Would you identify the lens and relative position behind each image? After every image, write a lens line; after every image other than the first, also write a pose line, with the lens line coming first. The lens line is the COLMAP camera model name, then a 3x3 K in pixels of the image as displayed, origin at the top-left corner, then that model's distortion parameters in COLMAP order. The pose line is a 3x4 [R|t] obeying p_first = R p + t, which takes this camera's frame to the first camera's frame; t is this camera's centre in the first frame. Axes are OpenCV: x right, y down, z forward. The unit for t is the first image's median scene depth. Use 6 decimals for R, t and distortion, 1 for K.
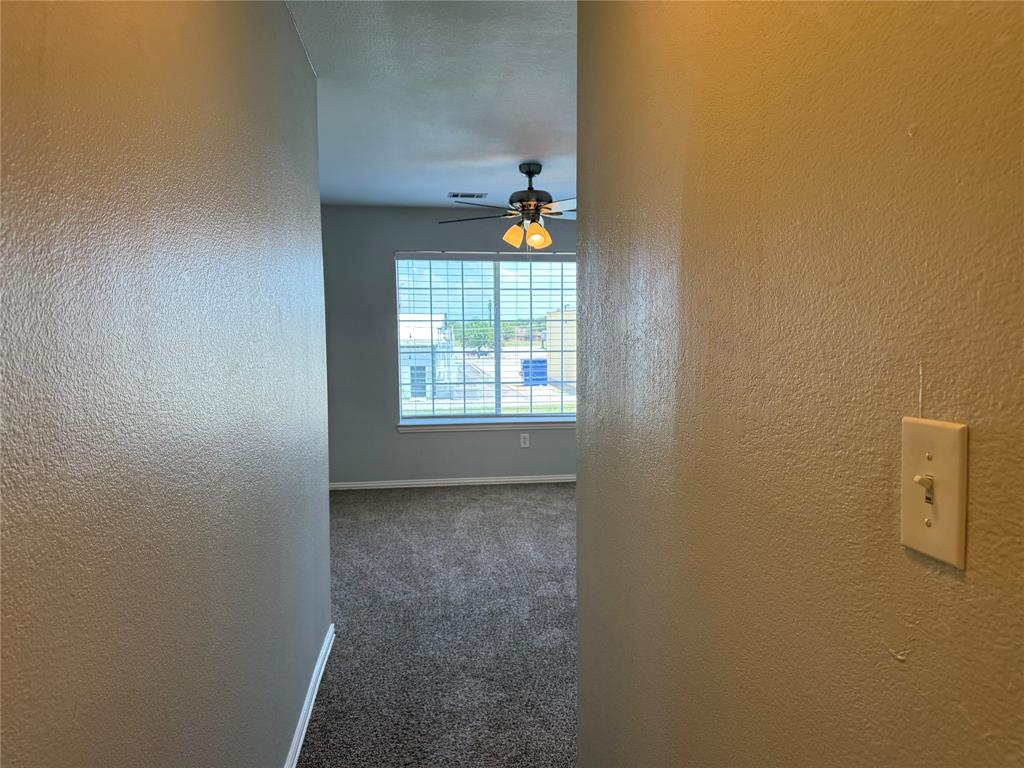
lens RADIAL K [[716.3, 0, 511.3], [0, 716.3, 385.8], [0, 0, 1]] dist [0.052253, -0.059746]
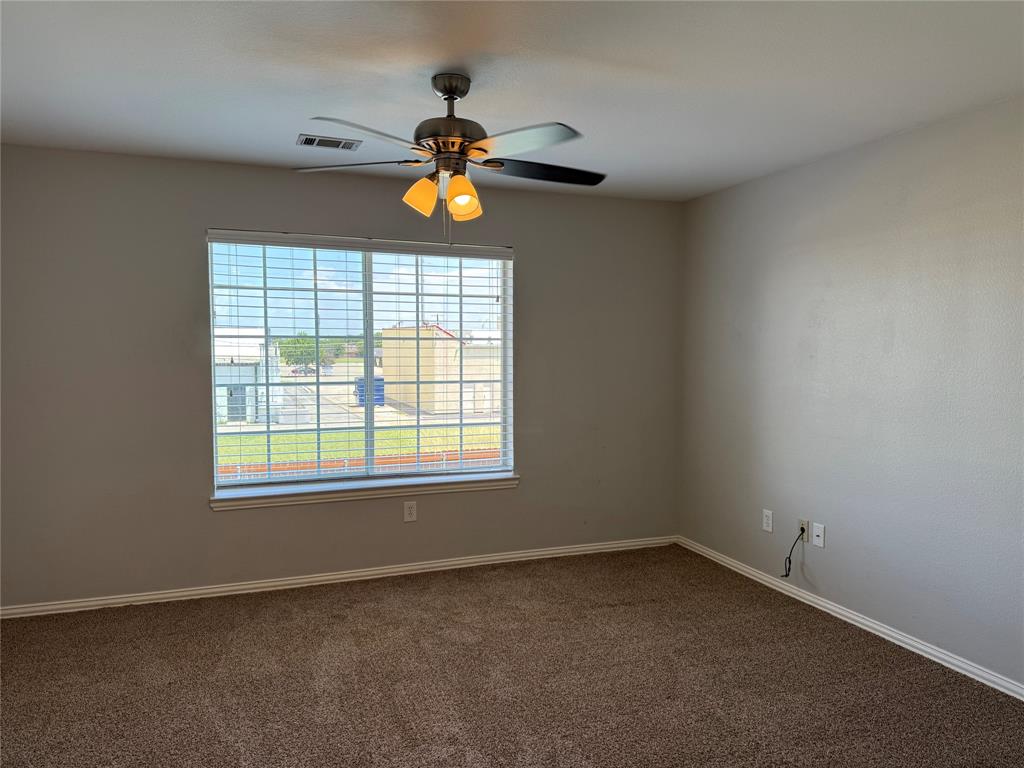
lens RADIAL K [[716.3, 0, 513.6], [0, 716.3, 383.2], [0, 0, 1]] dist [0.052253, -0.059746]
pose [[0.971619, -0.003606, 0.236525, -0.048603], [0.010036, 0.999612, -0.025986, -0.029385], [-0.236339, 0.027622, 0.971278, 0.311782]]
